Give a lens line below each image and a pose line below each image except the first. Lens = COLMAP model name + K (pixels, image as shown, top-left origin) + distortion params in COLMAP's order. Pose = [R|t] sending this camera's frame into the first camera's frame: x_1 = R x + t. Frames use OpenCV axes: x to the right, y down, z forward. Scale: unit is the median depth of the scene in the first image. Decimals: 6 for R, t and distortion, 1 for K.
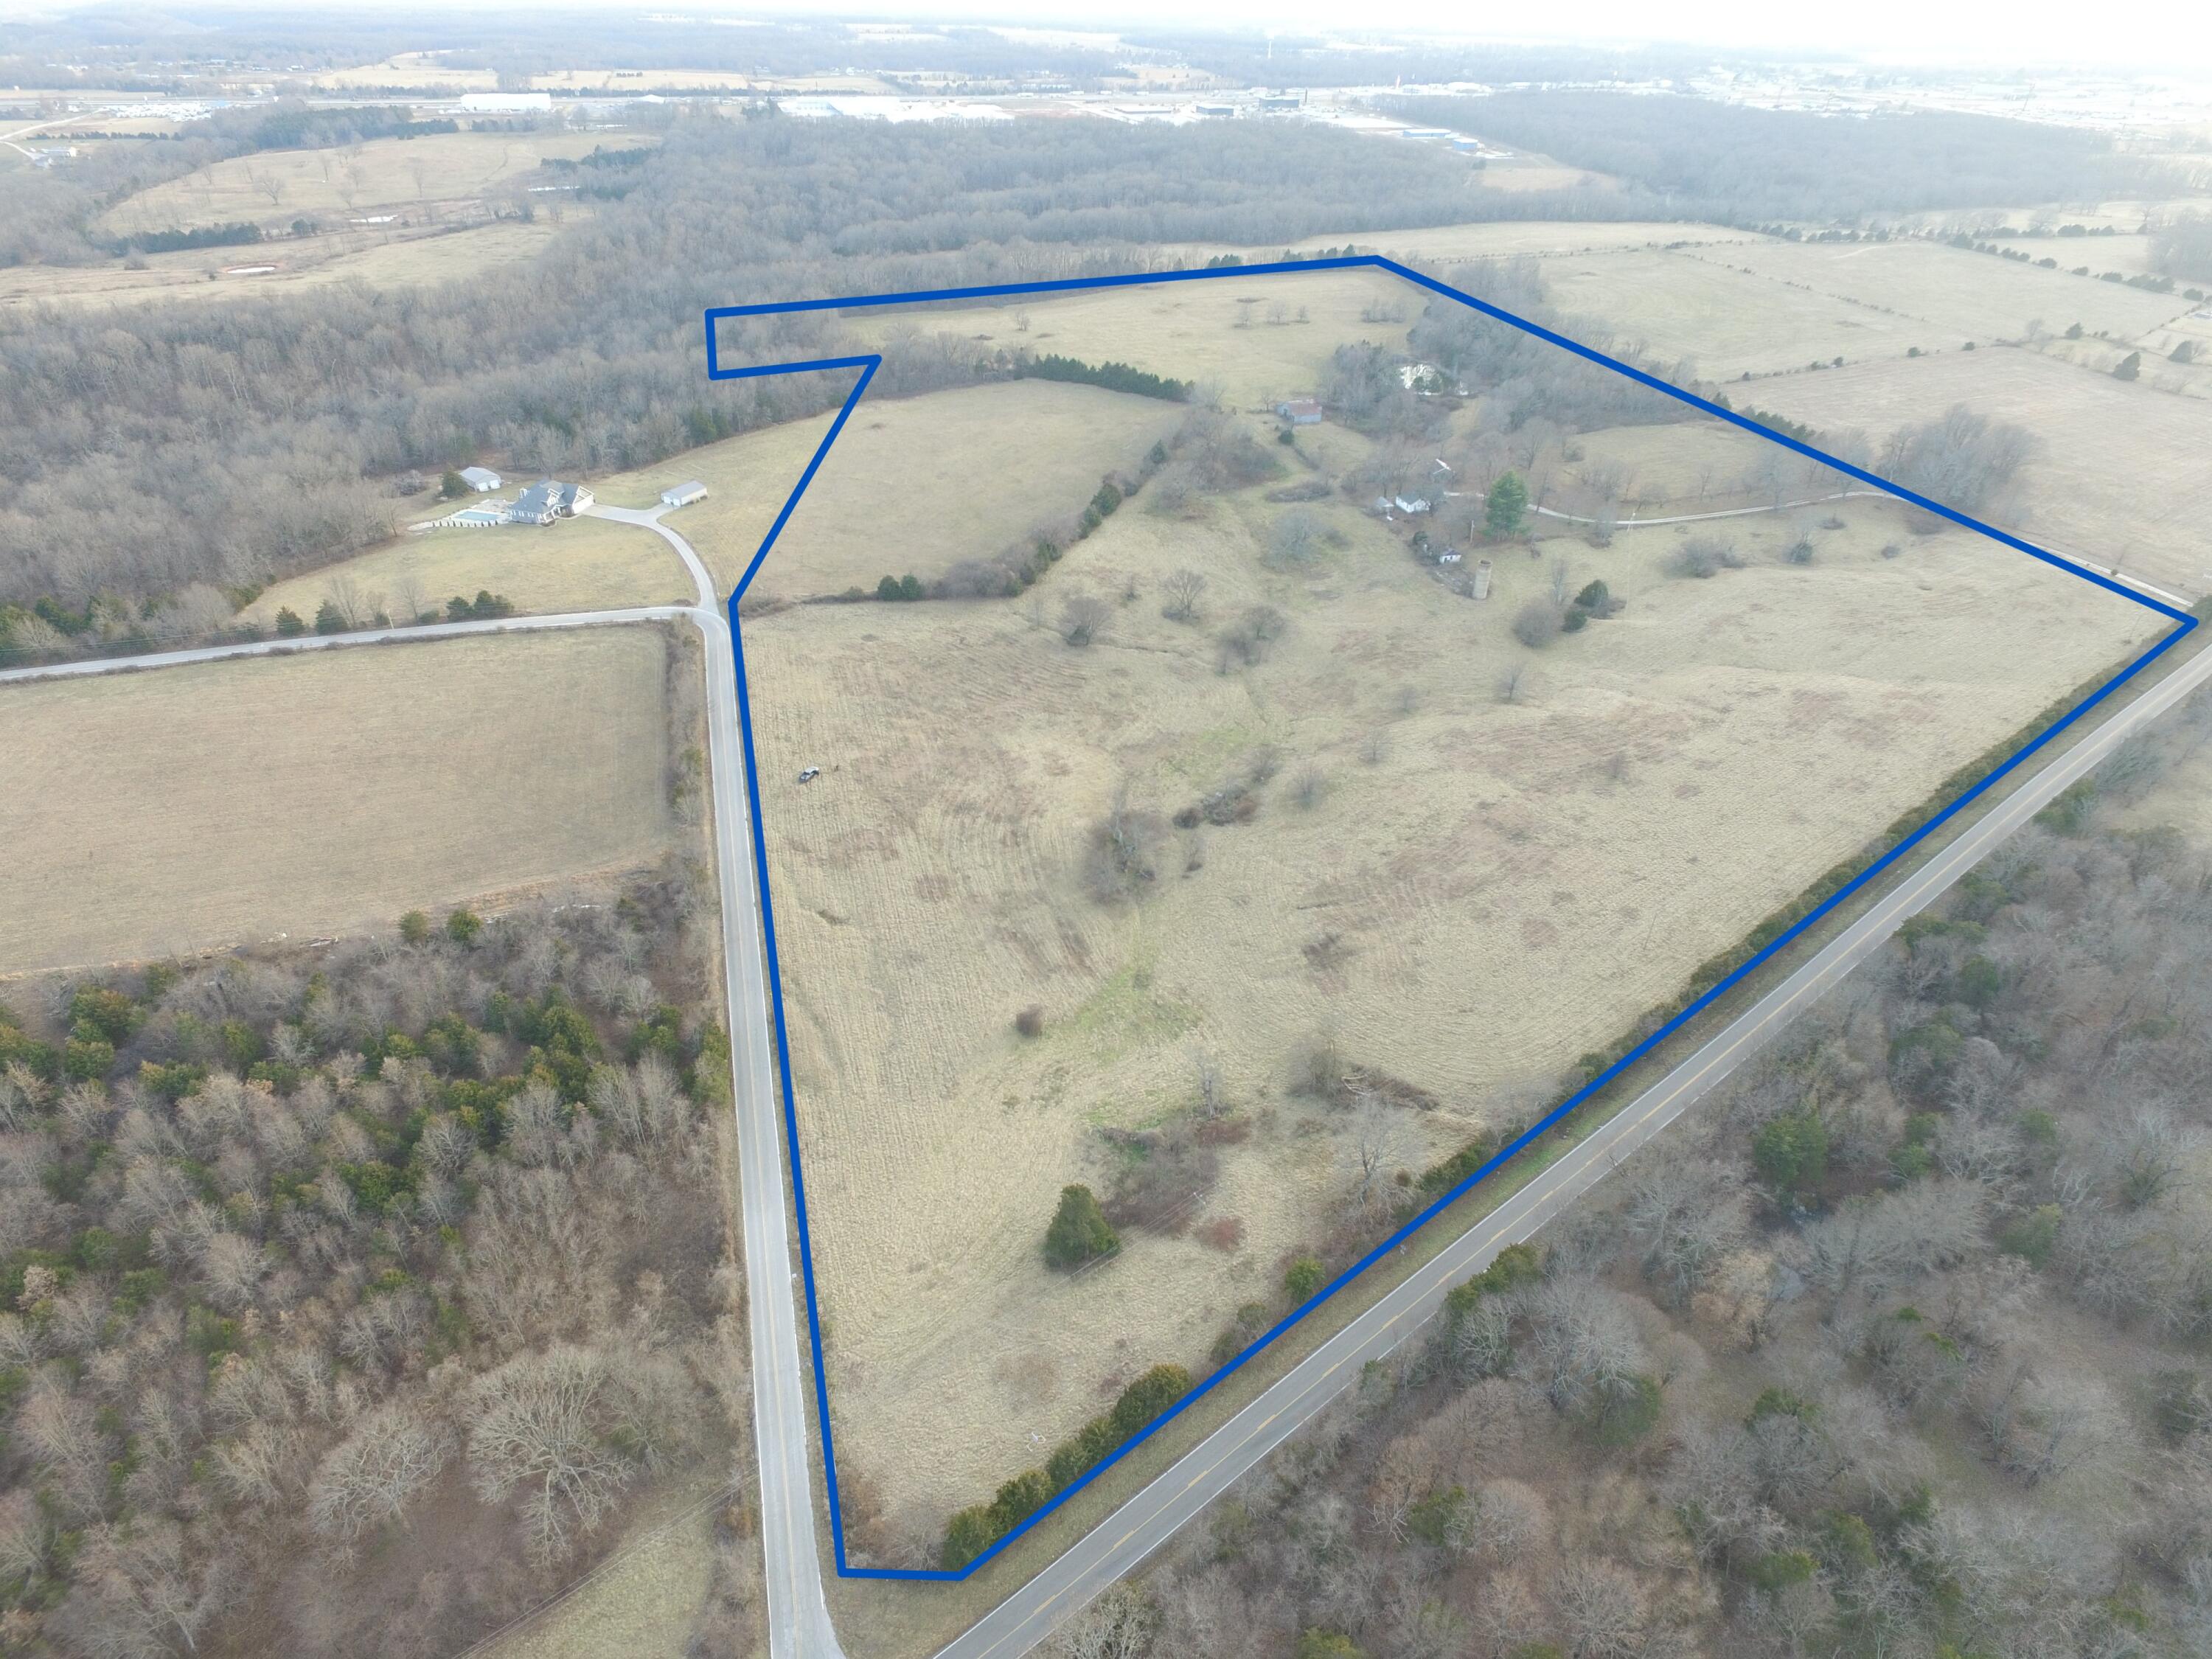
lens RADIAL K [[1268.4, 0, 1106.0], [0, 1268.4, 829.5], [0, 0, 1]] dist [-0.005151, 0.009354]
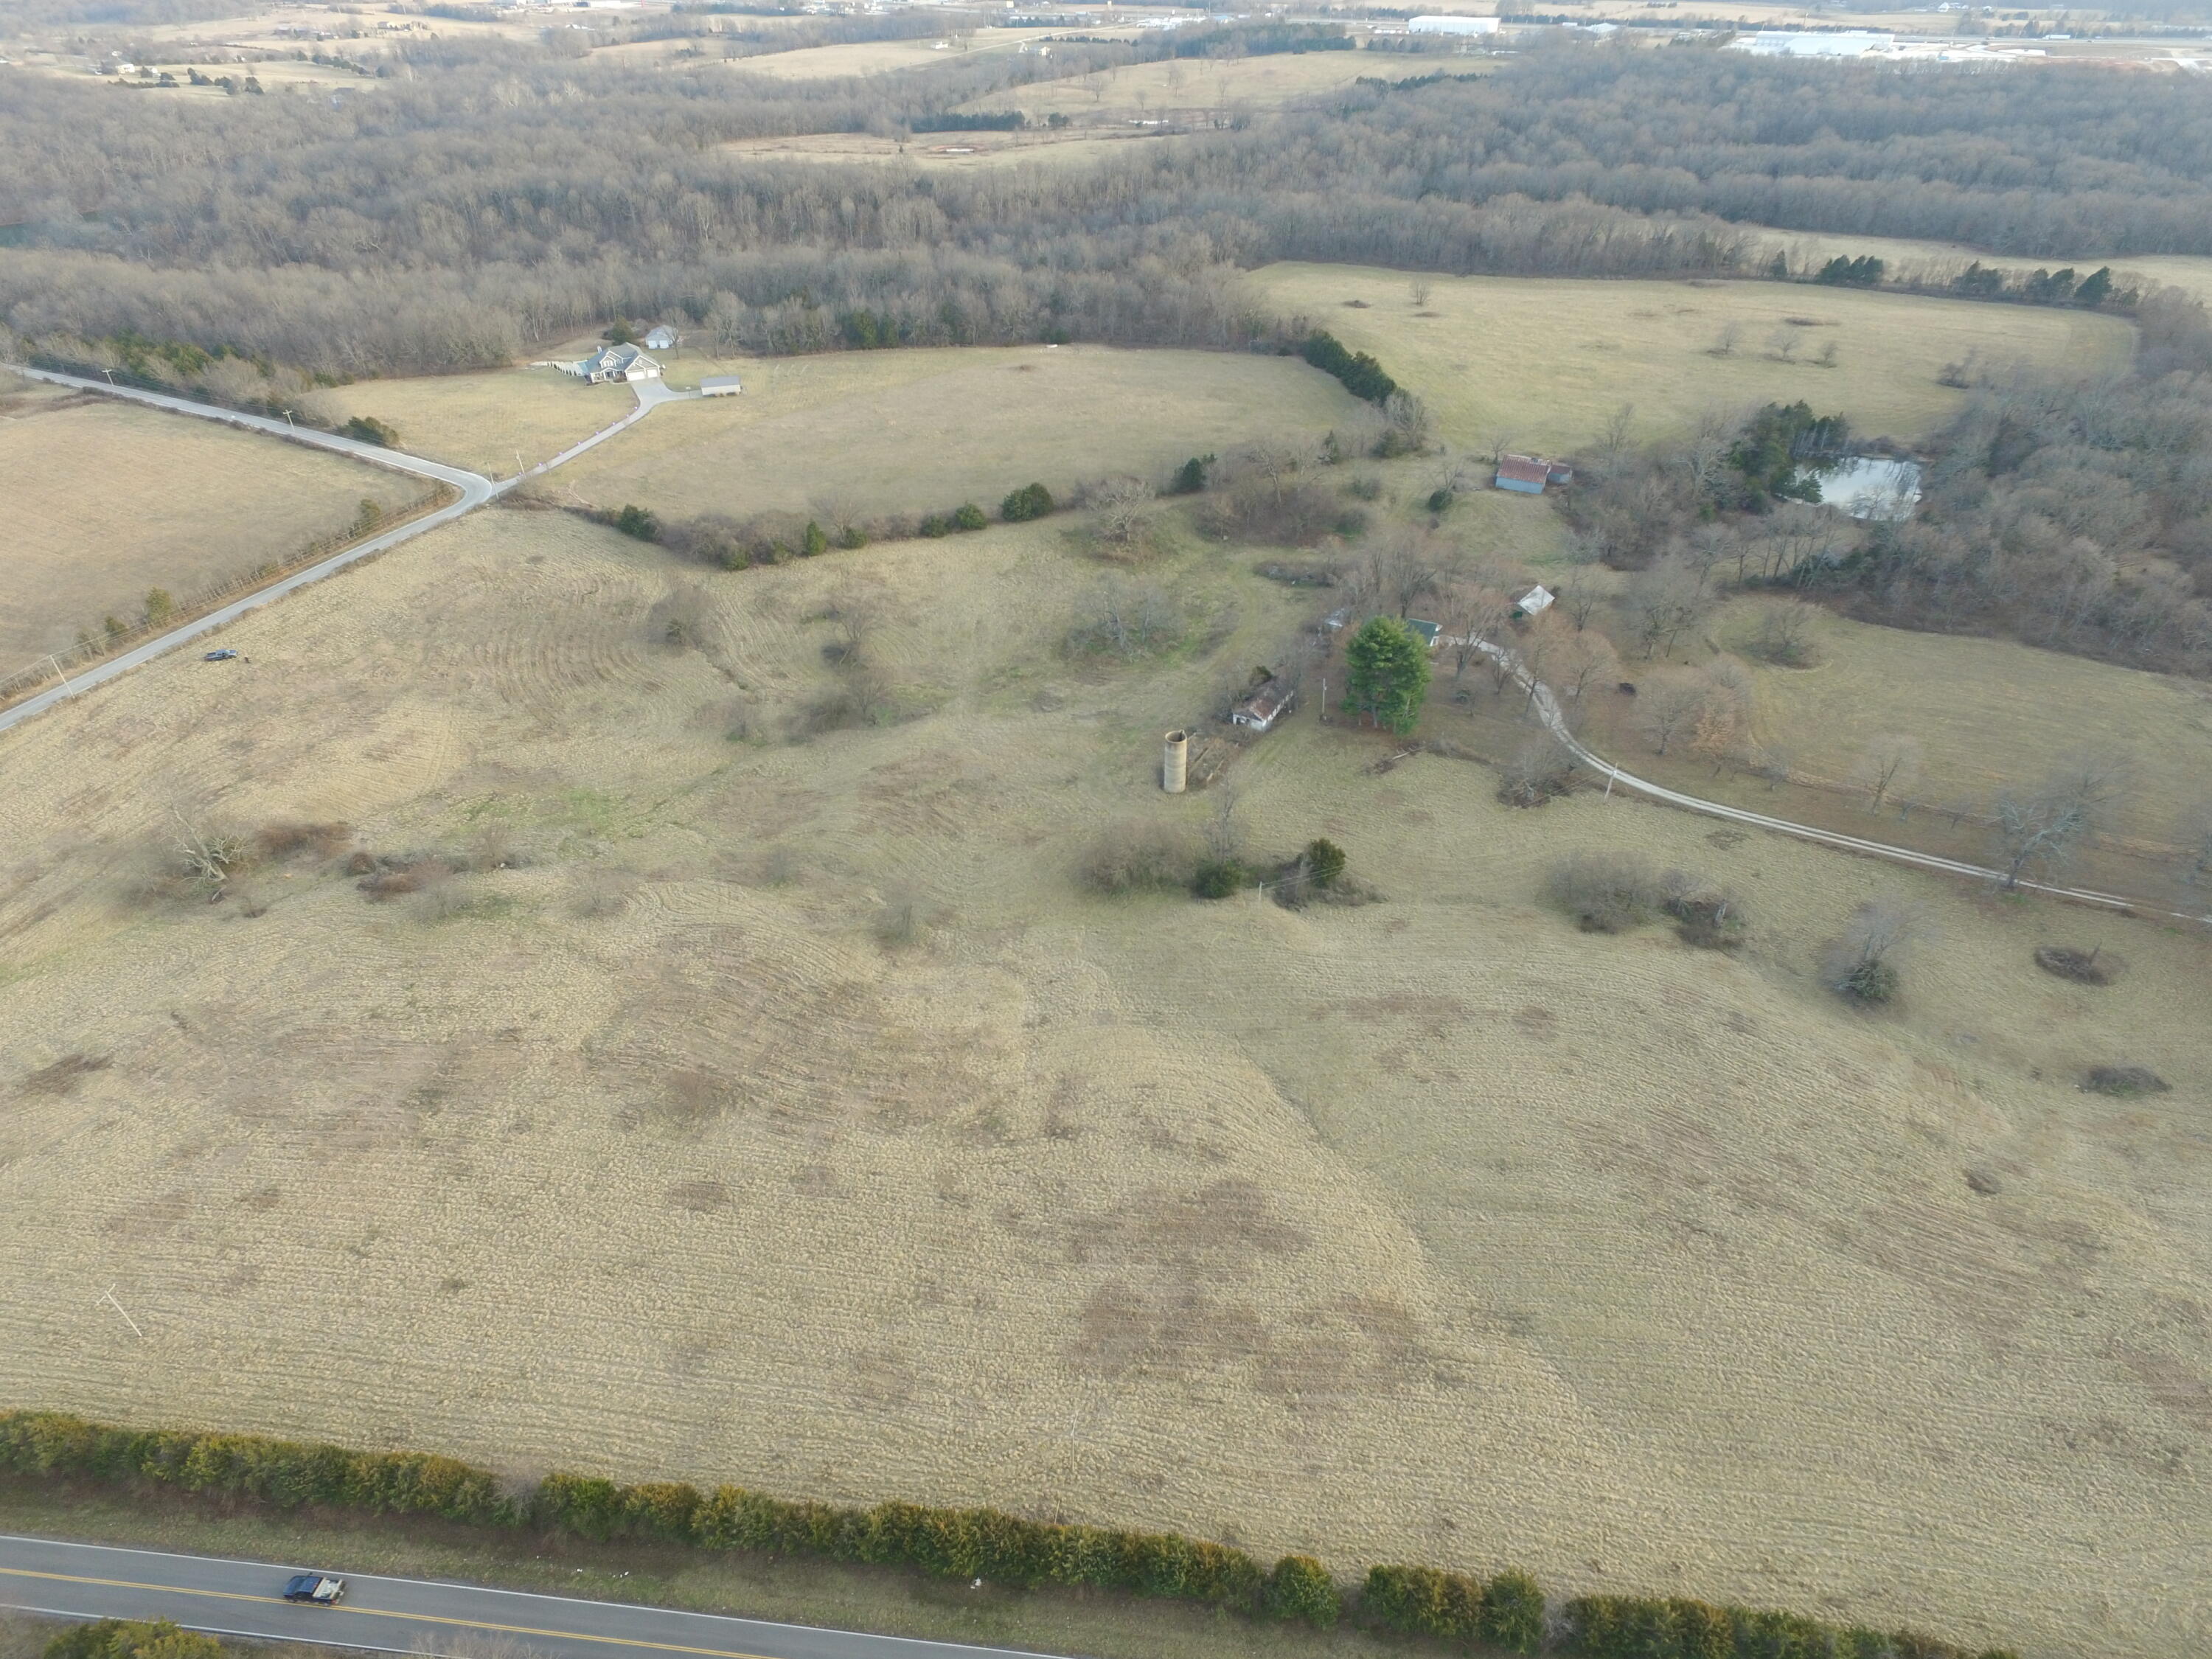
lens RADIAL K [[1256.2, 0, 1106.0], [0, 1256.2, 829.5], [0, 0, 1]] dist [-0.001703, -0.000444]
pose [[0.707344, 0.405146, -0.579242, 0.721125], [-0.382610, 0.908471, 0.168198, -0.290606], [0.594369, 0.102650, 0.797614, 0.556040]]
